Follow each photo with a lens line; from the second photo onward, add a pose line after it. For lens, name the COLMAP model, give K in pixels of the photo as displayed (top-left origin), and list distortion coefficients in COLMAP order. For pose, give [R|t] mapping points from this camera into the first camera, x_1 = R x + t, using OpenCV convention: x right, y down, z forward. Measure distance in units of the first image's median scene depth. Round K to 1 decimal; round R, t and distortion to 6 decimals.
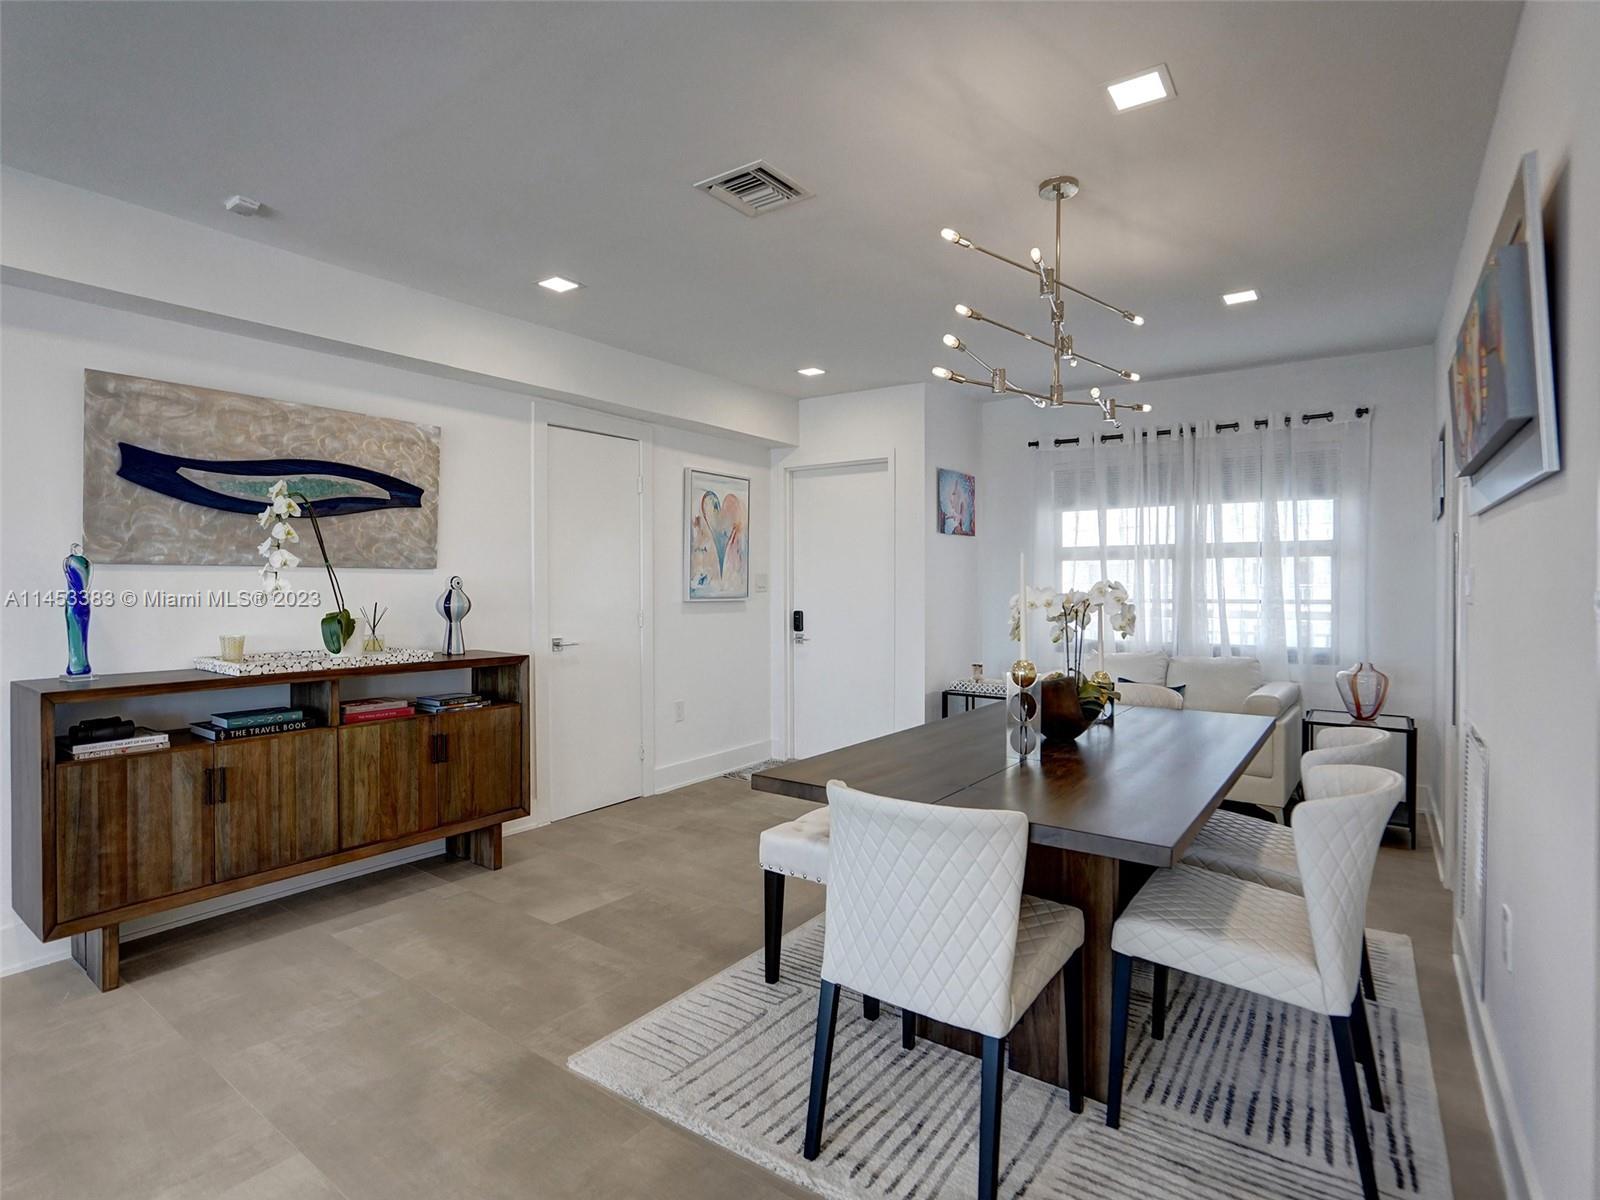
lens RADIAL K [[835.4, 0, 825.7], [0, 835.4, 577.3], [0, 0, 1]] dist [-0.002673, -0.002002]
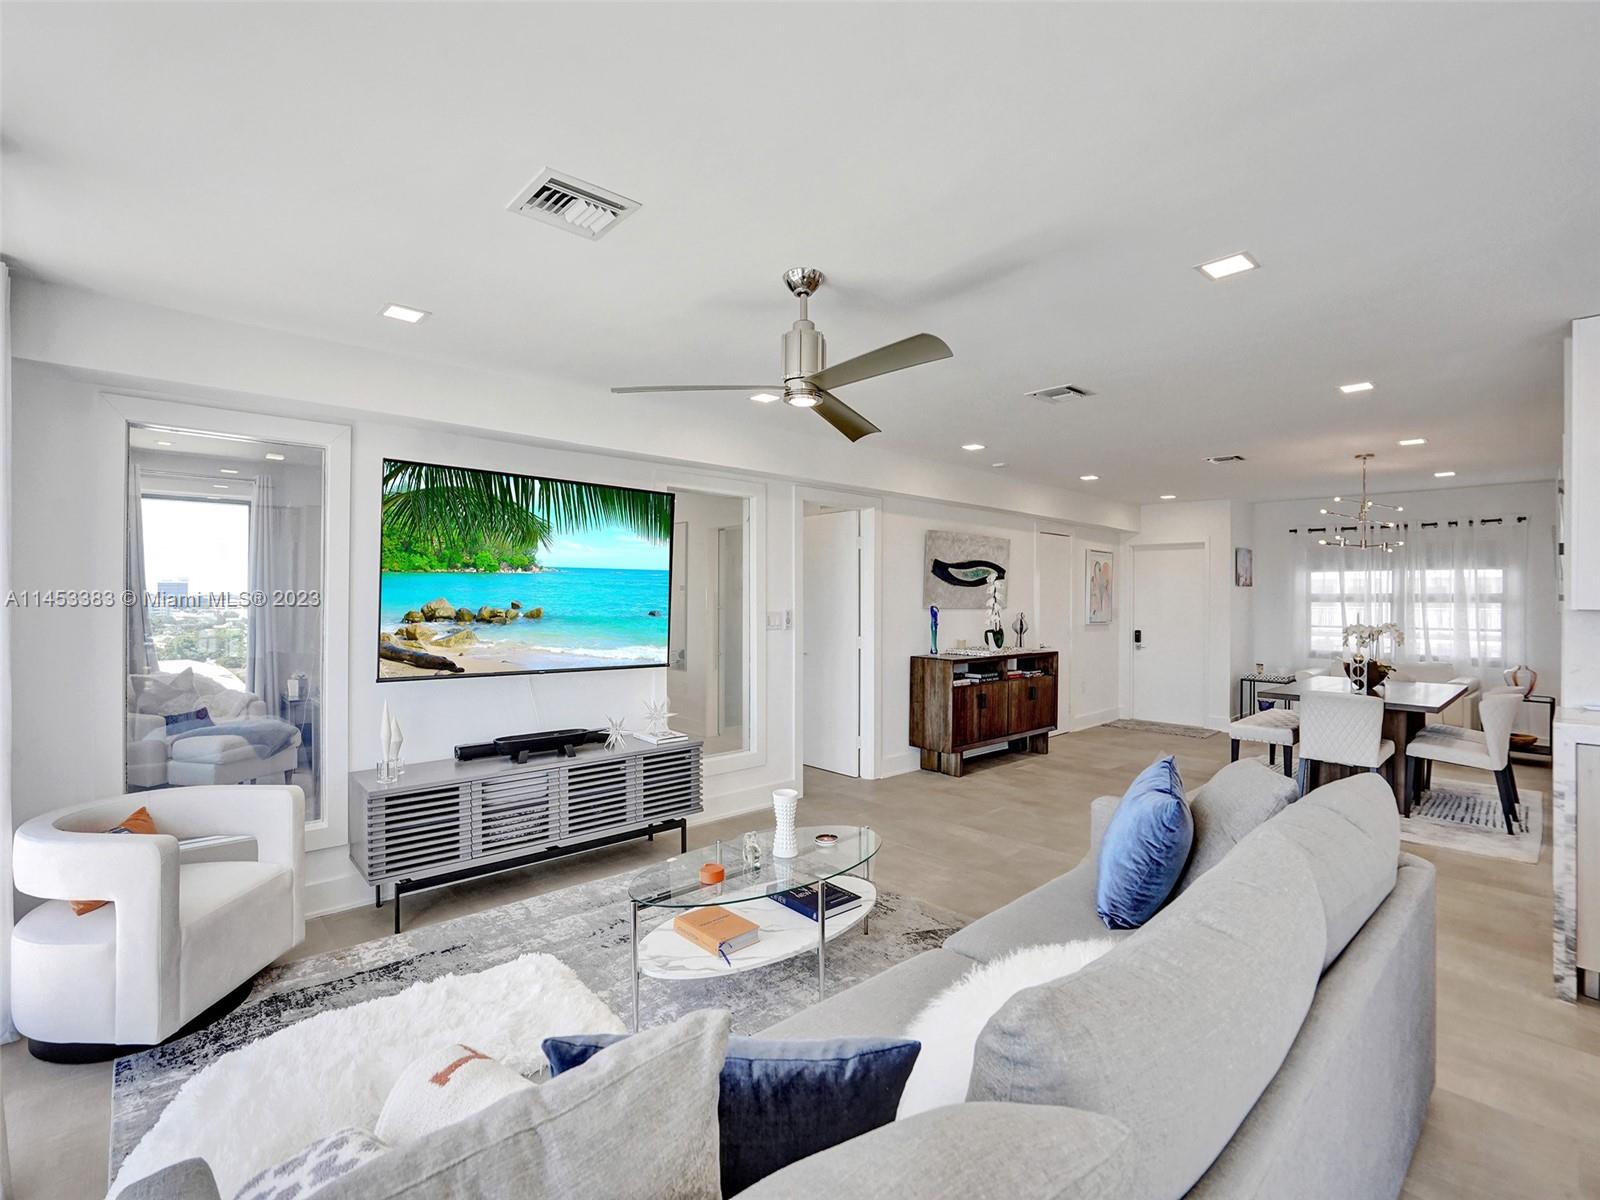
lens RADIAL K [[769.6, 0, 783.7], [0, 769.6, 585.2], [0, 0, 1]] dist [-0.039864, 0.010738]
pose [[0.974525, 0.004745, -0.224228, -0.692905], [-0.008111, 0.999868, -0.014093, -0.042454], [0.224131, 0.015553, 0.974435, -1.183262]]
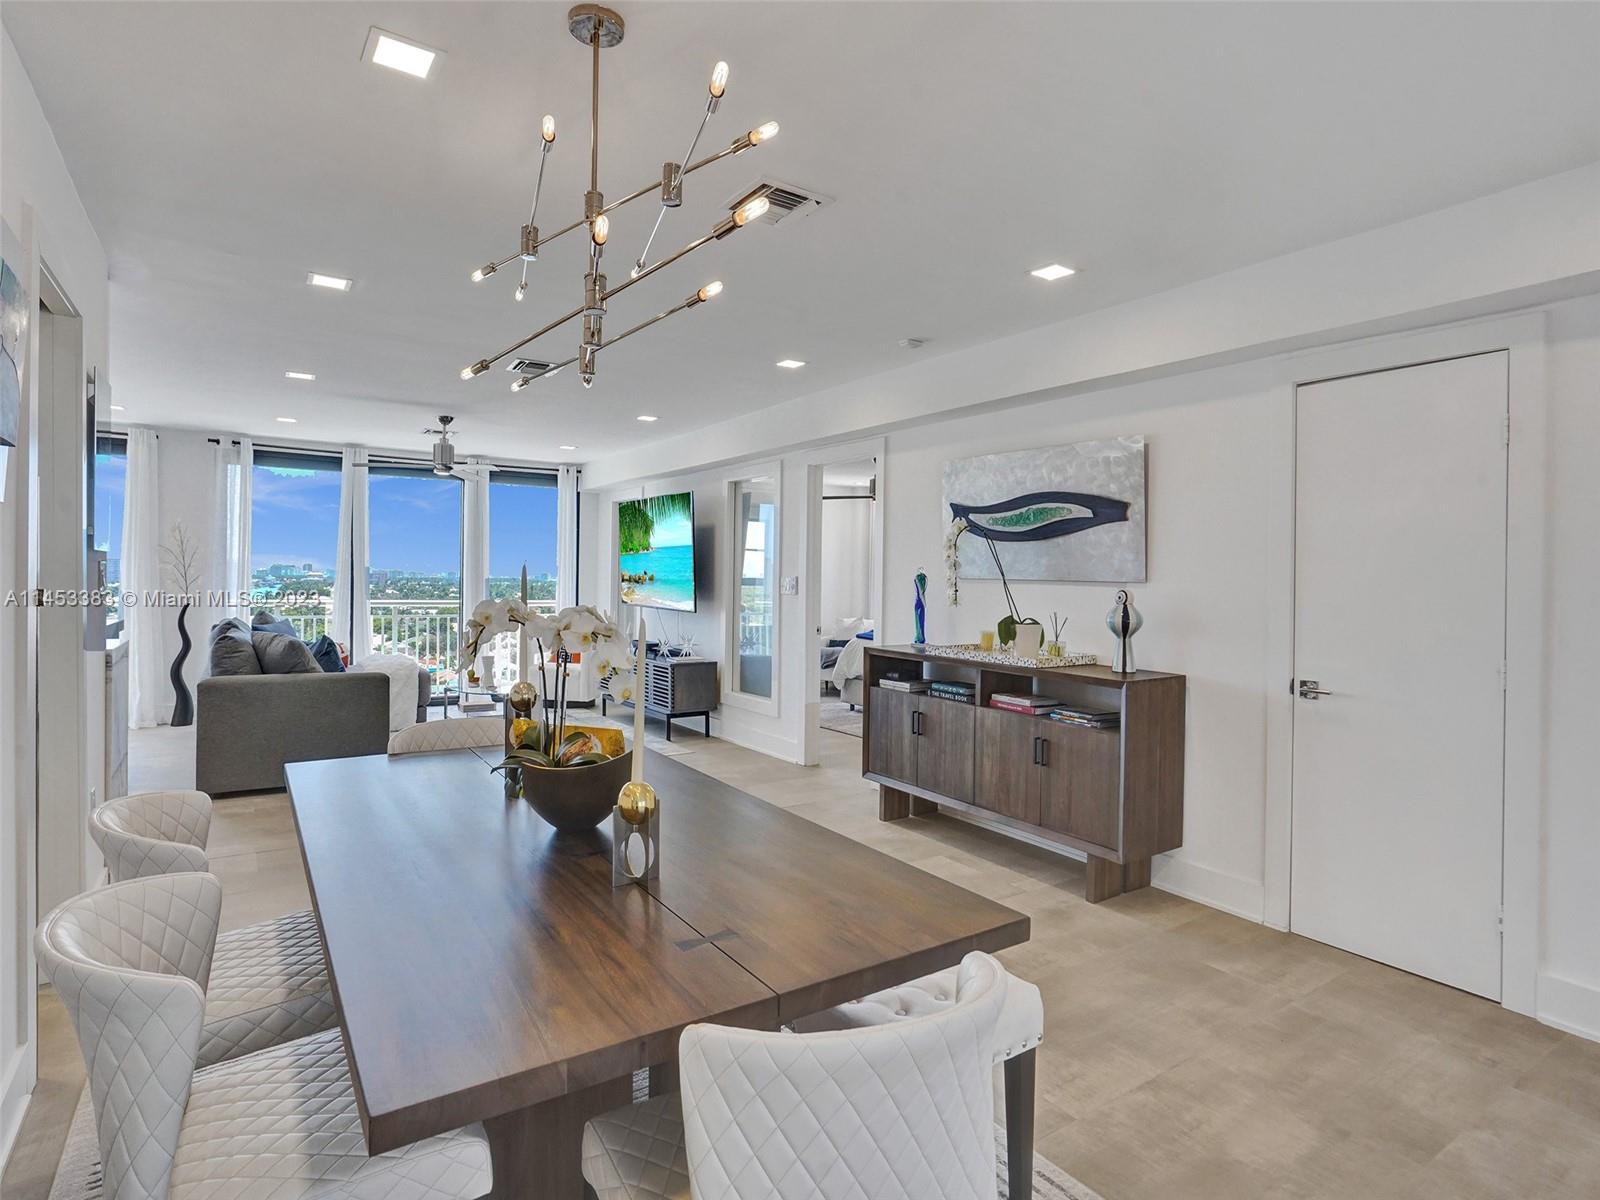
lens RADIAL K [[852.6, 0, 790.5], [0, 852.6, 587.0], [0, 0, 1]] dist [-0.033470, 0.020412]
pose [[-0.357773, 0.007457, -0.933779, 0.699602], [-0.012104, 0.999847, 0.012622, -0.015199], [0.933730, 0.015818, -0.357628, 1.155453]]
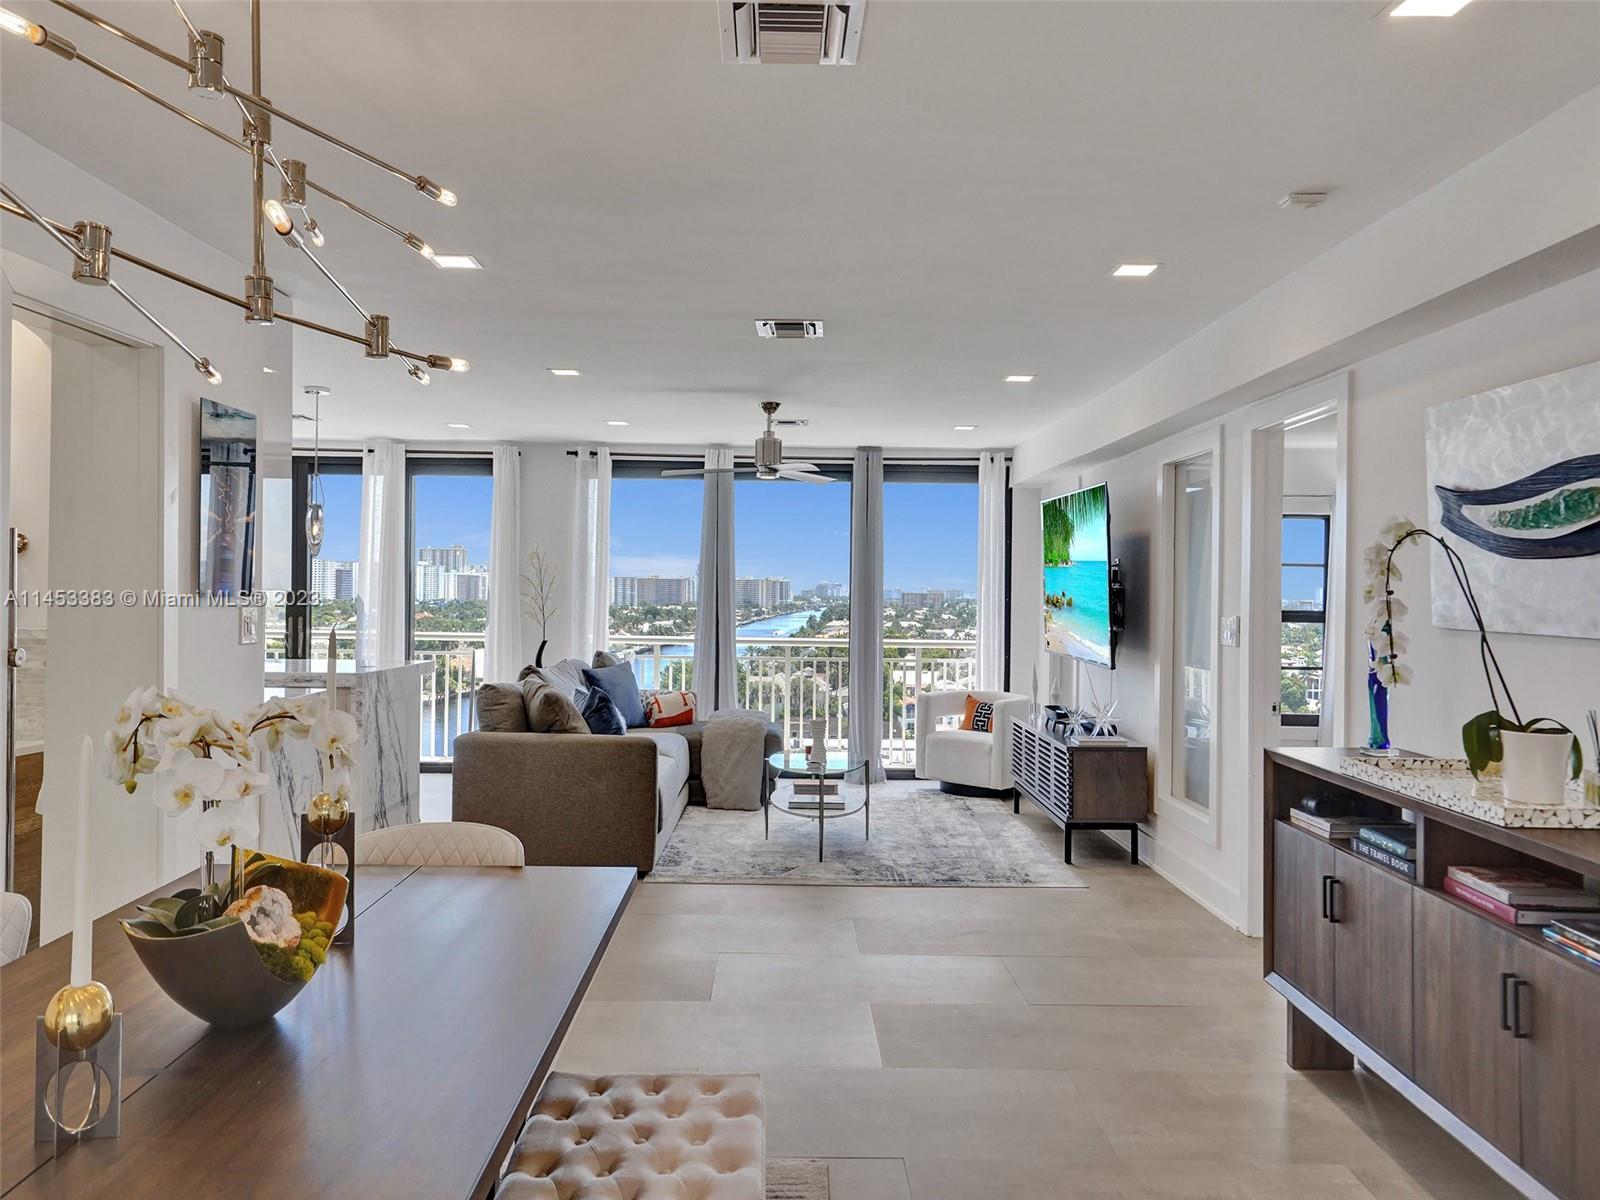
lens RADIAL K [[1177.6, 0, 789.5], [0, 1177.6, 588.1], [0, 0, 1]] dist [0.010210, 0.023812]
pose [[-0.807654, -0.007286, -0.589612, 0.338993], [-0.007651, 0.999969, -0.001877, -0.045060], [0.589608, 0.002995, -0.807684, 1.406217]]
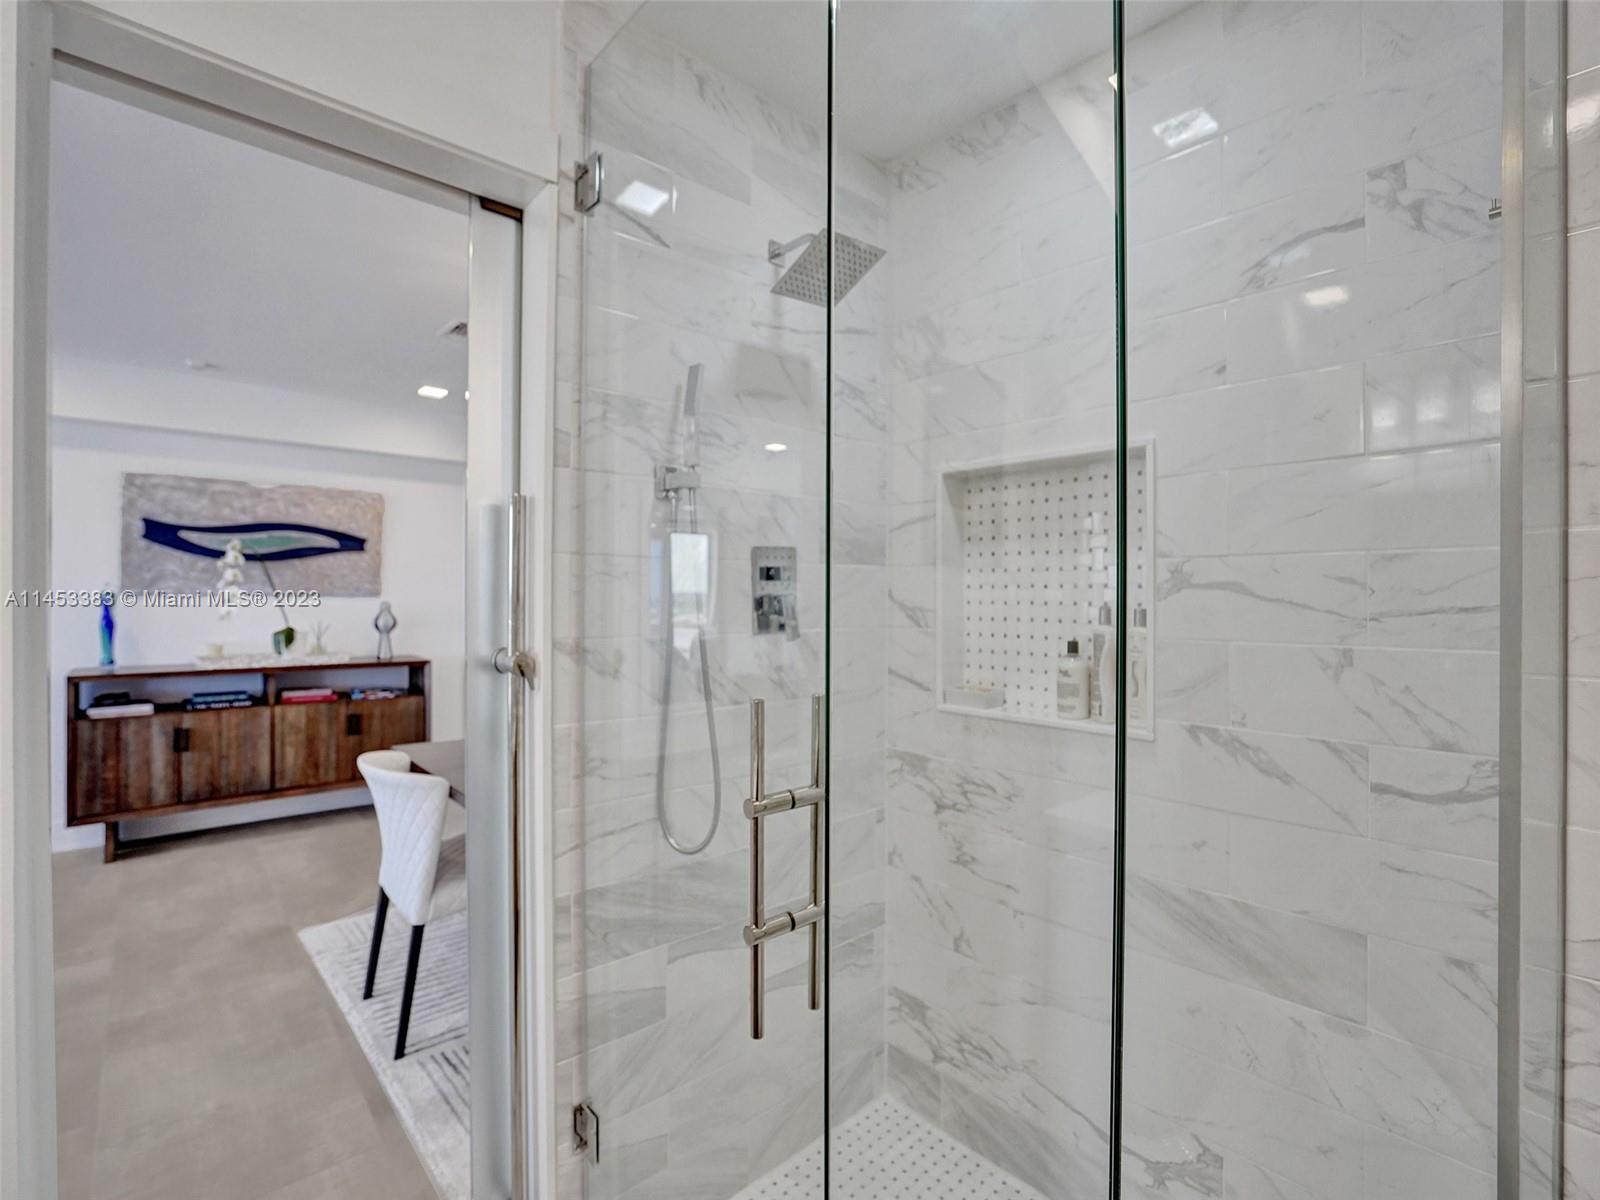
lens RADIAL K [[769.6, 0, 823.5], [0, 769.6, 582.5], [0, 0, 1]] dist [-0.039864, 0.010738]
pose [[0.978865, 0.005621, -0.204432, 0.614472], [-0.007094, 0.999954, -0.006472, -0.035078], [0.204386, 0.007786, 0.978859, -0.102307]]
